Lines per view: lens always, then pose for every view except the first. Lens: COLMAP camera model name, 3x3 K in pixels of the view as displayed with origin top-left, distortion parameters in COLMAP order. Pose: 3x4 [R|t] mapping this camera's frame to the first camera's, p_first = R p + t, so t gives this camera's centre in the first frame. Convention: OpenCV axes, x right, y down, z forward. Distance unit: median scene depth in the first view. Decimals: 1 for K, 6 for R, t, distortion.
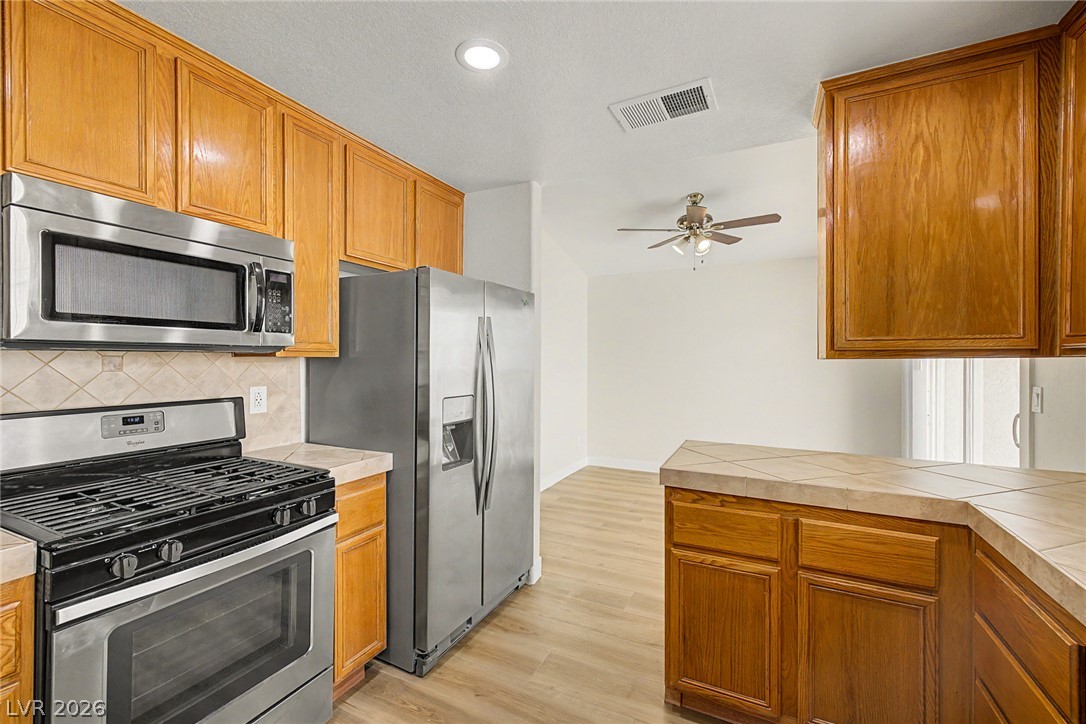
lens RADIAL K [[465.2, 0, 537.8], [0, 465.2, 357.4], [0, 0, 1]] dist [0.004224, -0.000001]
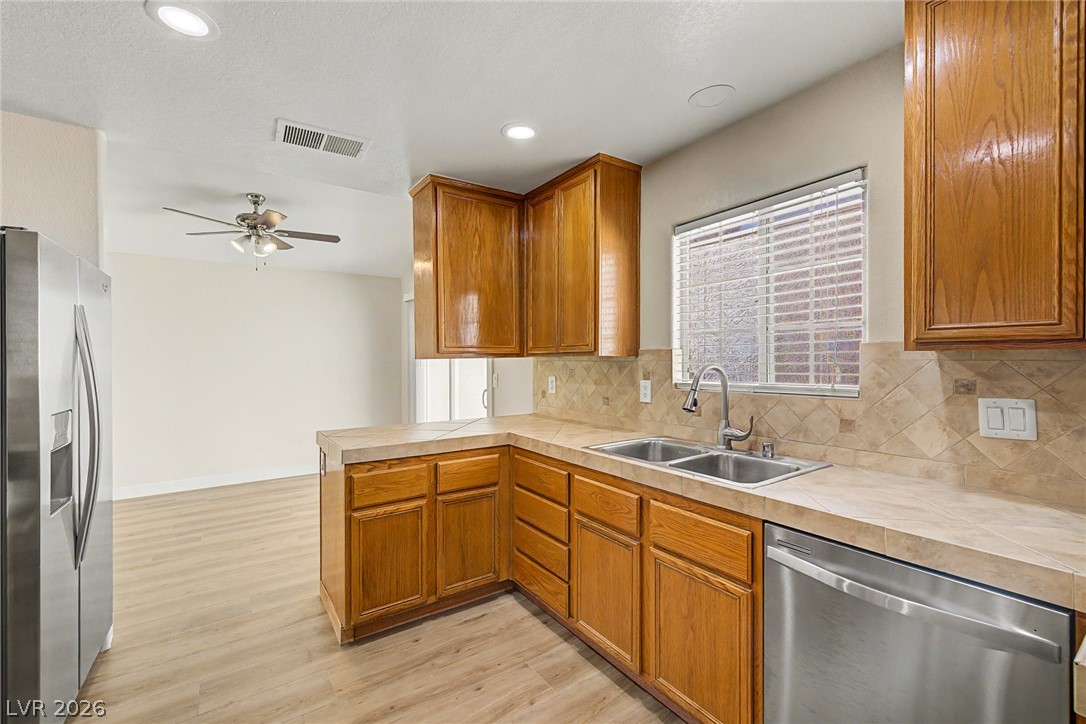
lens RADIAL K [[465.2, 0, 544.2], [0, 465.2, 361.2], [0, 0, 1]] dist [0.004224, -0.000001]
pose [[0.462550, -0.008208, 0.886555, -0.572505], [0.002875, 0.999966, 0.007758, 0.000154], [-0.886589, -0.001039, 0.462558, -0.017160]]
